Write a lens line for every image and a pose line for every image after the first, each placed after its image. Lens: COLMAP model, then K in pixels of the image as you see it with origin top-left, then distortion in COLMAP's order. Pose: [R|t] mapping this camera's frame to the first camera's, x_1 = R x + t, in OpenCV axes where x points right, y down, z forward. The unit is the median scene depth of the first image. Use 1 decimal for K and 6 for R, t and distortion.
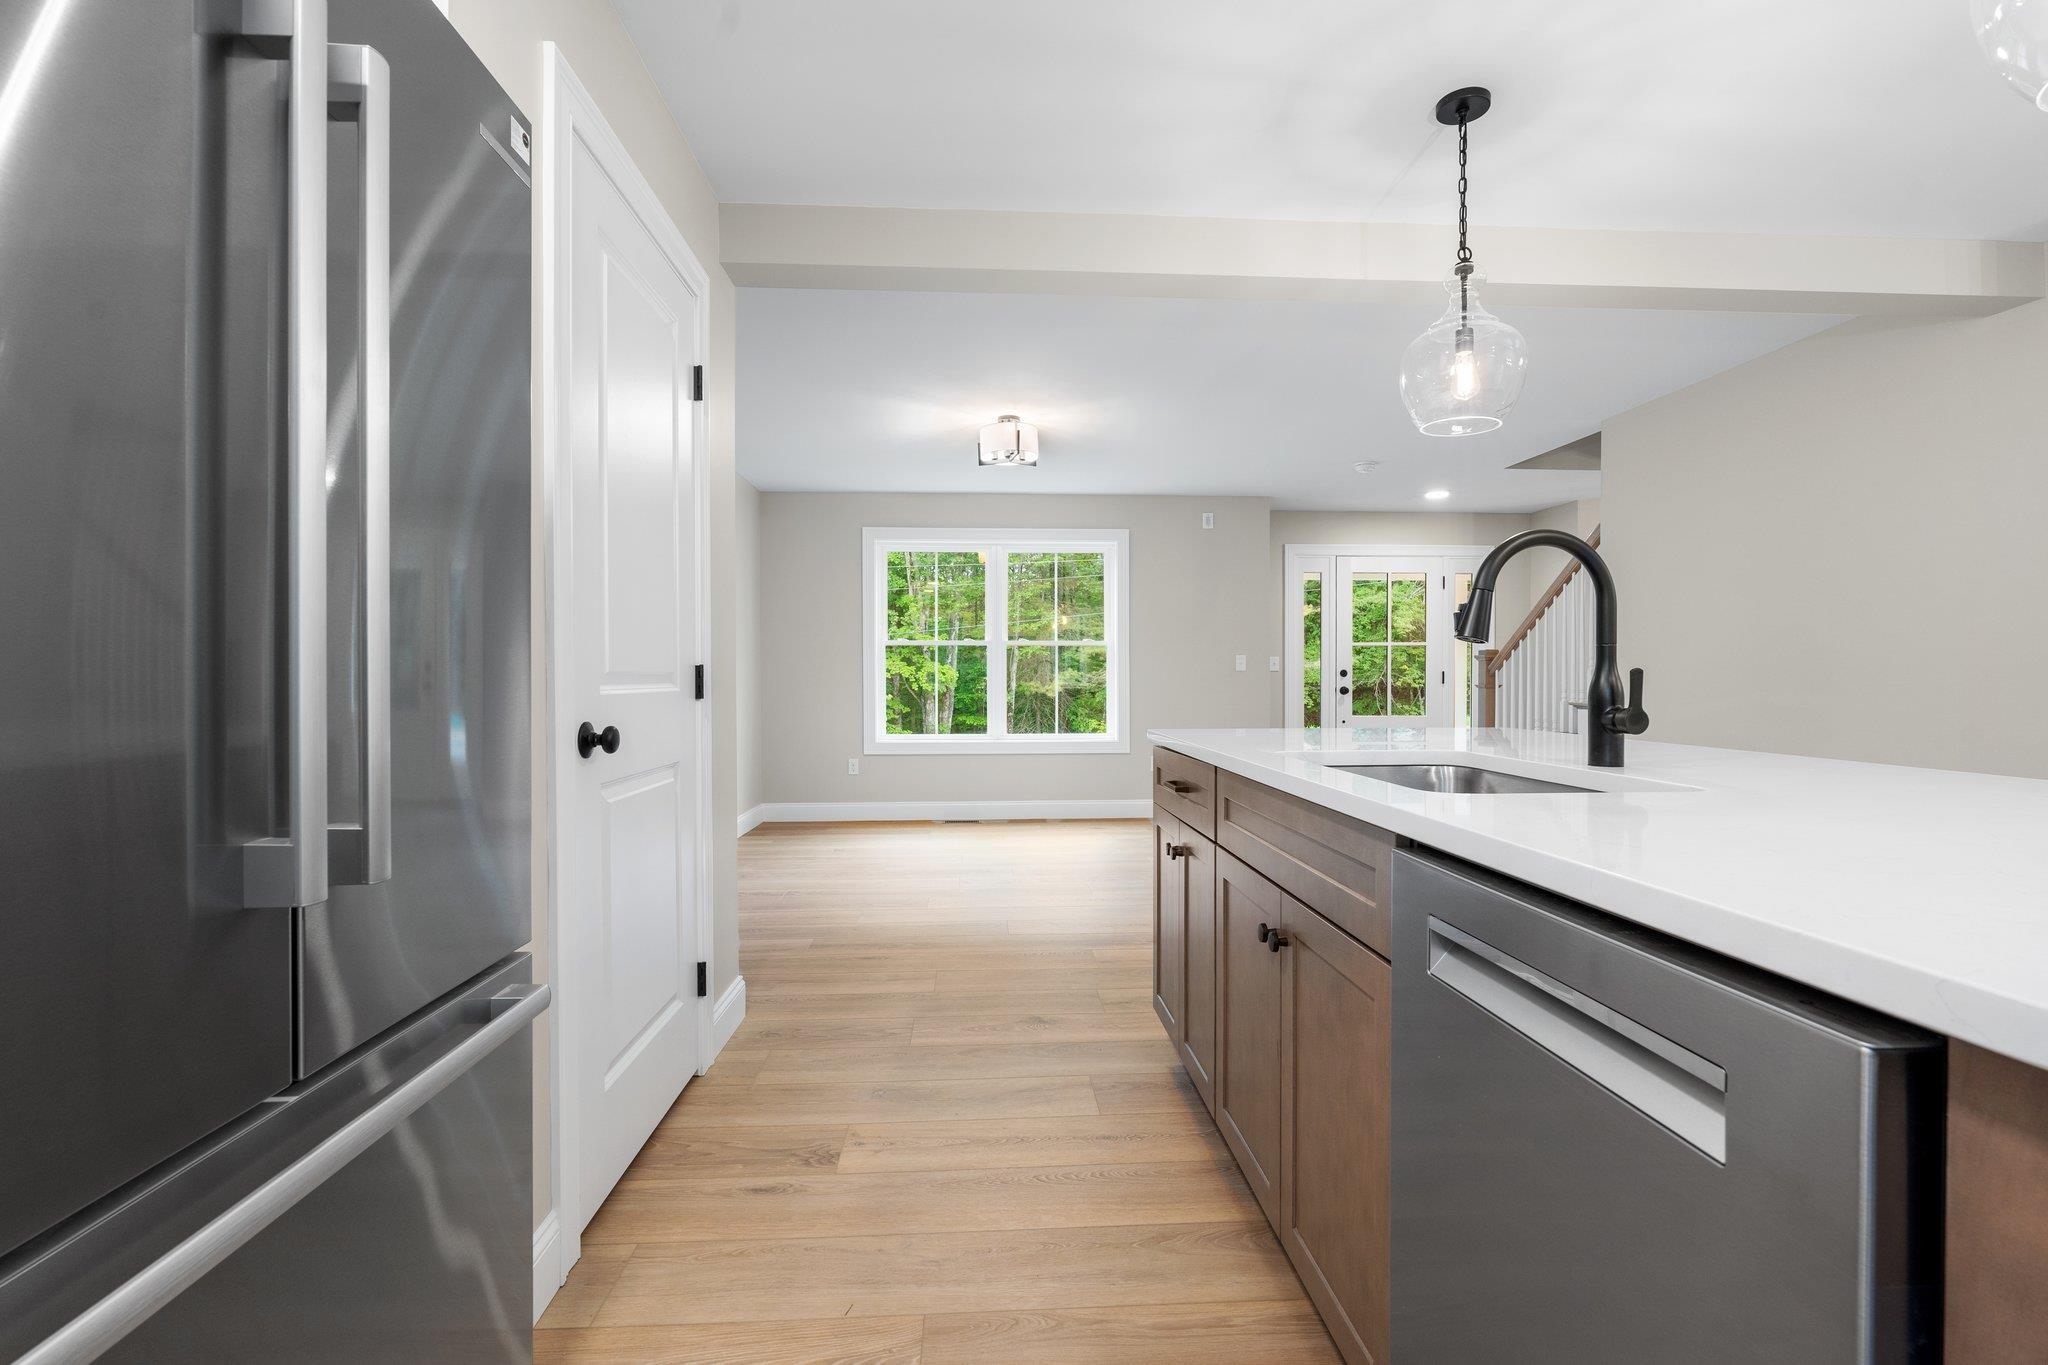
lens RADIAL K [[916.9, 0, 1038.9], [0, 916.9, 686.3], [0, 0, 1]] dist [-0.008684, 0.000759]
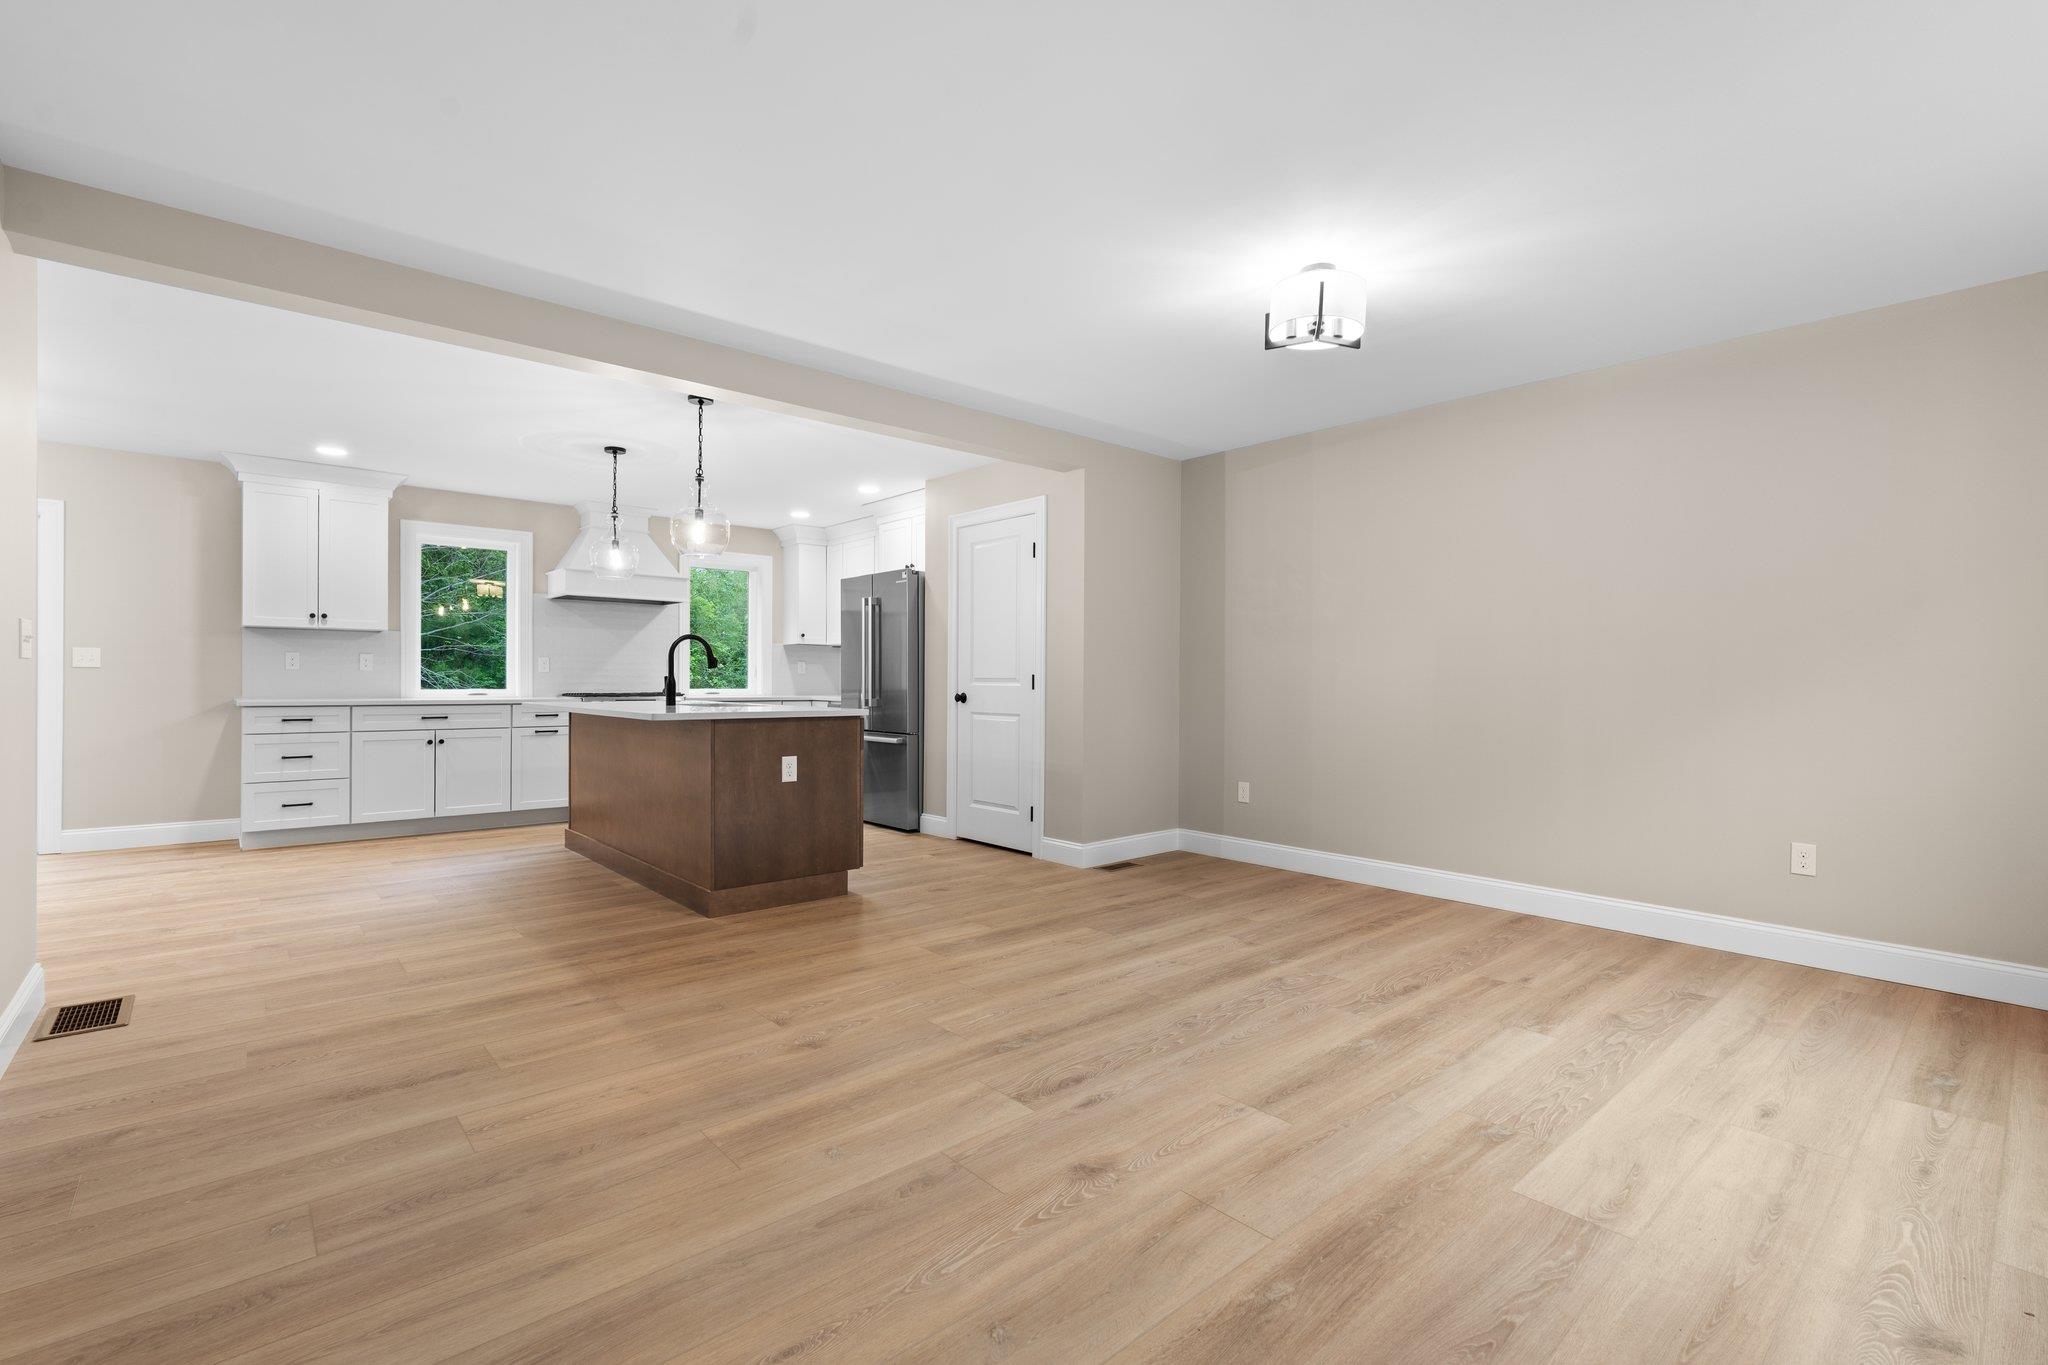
lens RADIAL K [[916.9, 0, 1040.8], [0, 916.9, 679.1], [0, 0, 1]] dist [-0.008684, 0.000759]
pose [[-0.783743, -0.003067, -0.621078, 1.000433], [-0.009114, 0.999937, 0.006564, -0.026109], [0.621018, 0.010805, -0.783722, 2.743118]]
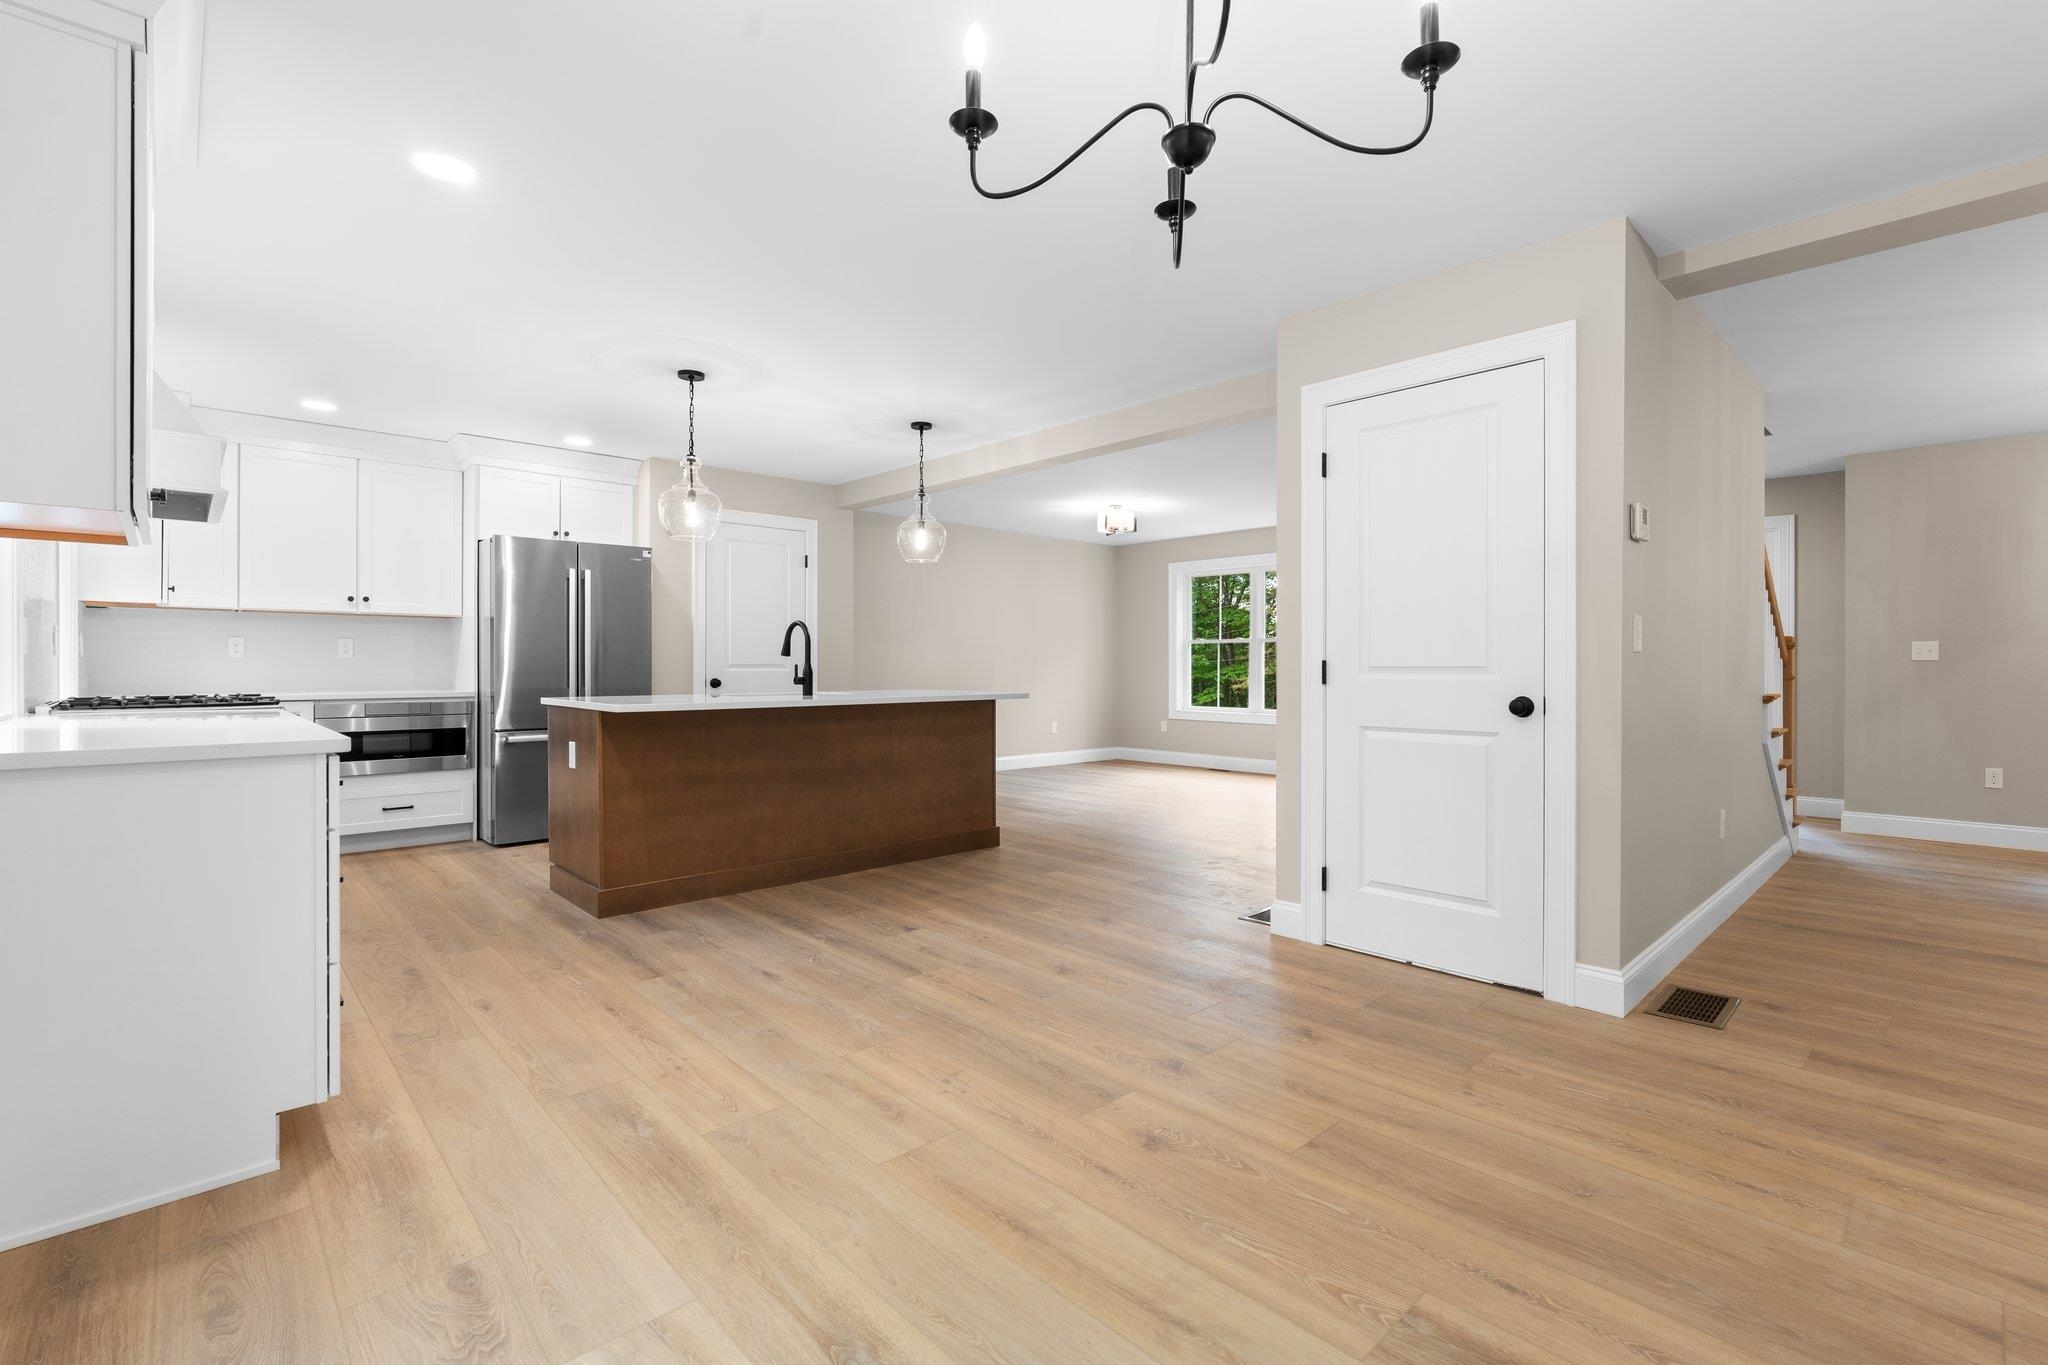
lens RADIAL K [[916.9, 0, 1036.4], [0, 916.9, 668.0], [0, 0, 1]] dist [-0.008684, 0.000759]
pose [[0.648170, 0.003948, -0.761486, 2.183040], [-0.008663, 0.999960, -0.002189, -0.003697], [0.761447, 0.008016, 0.648178, -0.285094]]
